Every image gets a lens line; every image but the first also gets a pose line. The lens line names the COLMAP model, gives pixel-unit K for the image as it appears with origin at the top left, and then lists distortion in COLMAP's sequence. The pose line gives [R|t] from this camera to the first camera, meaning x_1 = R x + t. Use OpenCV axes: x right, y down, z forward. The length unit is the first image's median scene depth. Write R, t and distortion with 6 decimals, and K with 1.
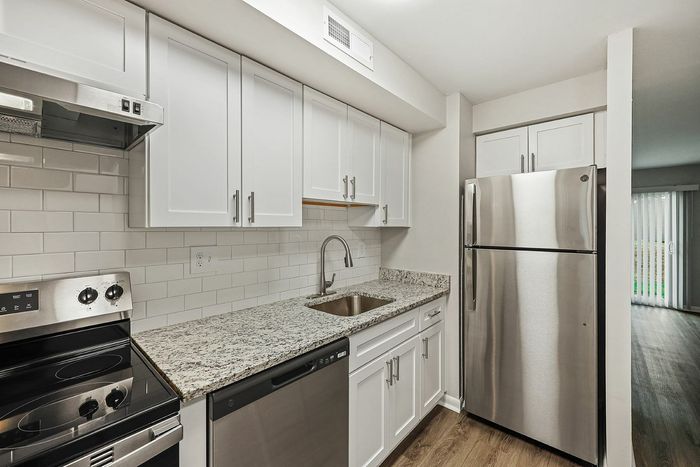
lens RADIAL K [[285.6, 0, 350.0], [0, 285.6, 233.5], [0, 0, 1]] dist [-0.000894, -0.000099]
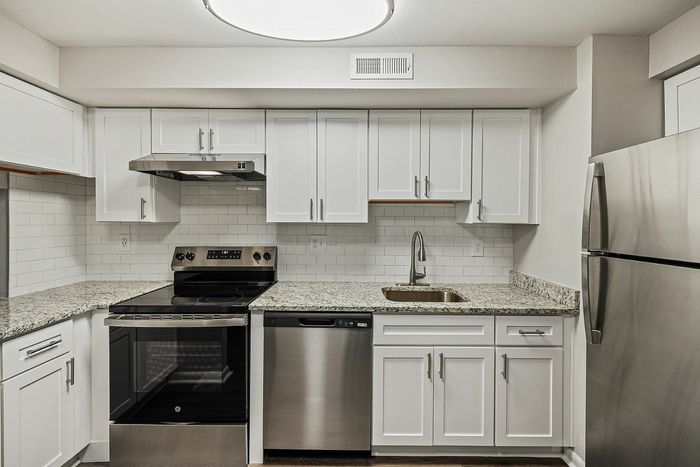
lens RADIAL K [[280.9, 0, 348.4], [0, 280.9, 231.4], [0, 0, 1]] dist [0.000984, 0.000266]
pose [[0.658100, 0.028109, -0.752406, 0.689820], [-0.023502, 0.999583, 0.016787, -0.004545], [0.752564, 0.006636, 0.658486, 0.115394]]
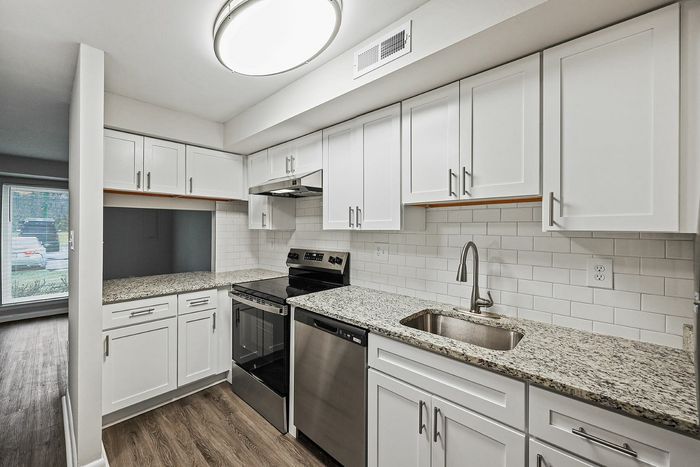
lens RADIAL K [[279.1, 0, 350.7], [0, 279.1, 236.7], [0, 0, 1]] dist [0.000014, -0.000028]
pose [[-0.016086, 0.026605, -0.999517, 0.889603], [-0.029553, 0.999197, 0.027072, -0.021578], [0.999434, 0.029974, -0.015287, 0.797838]]
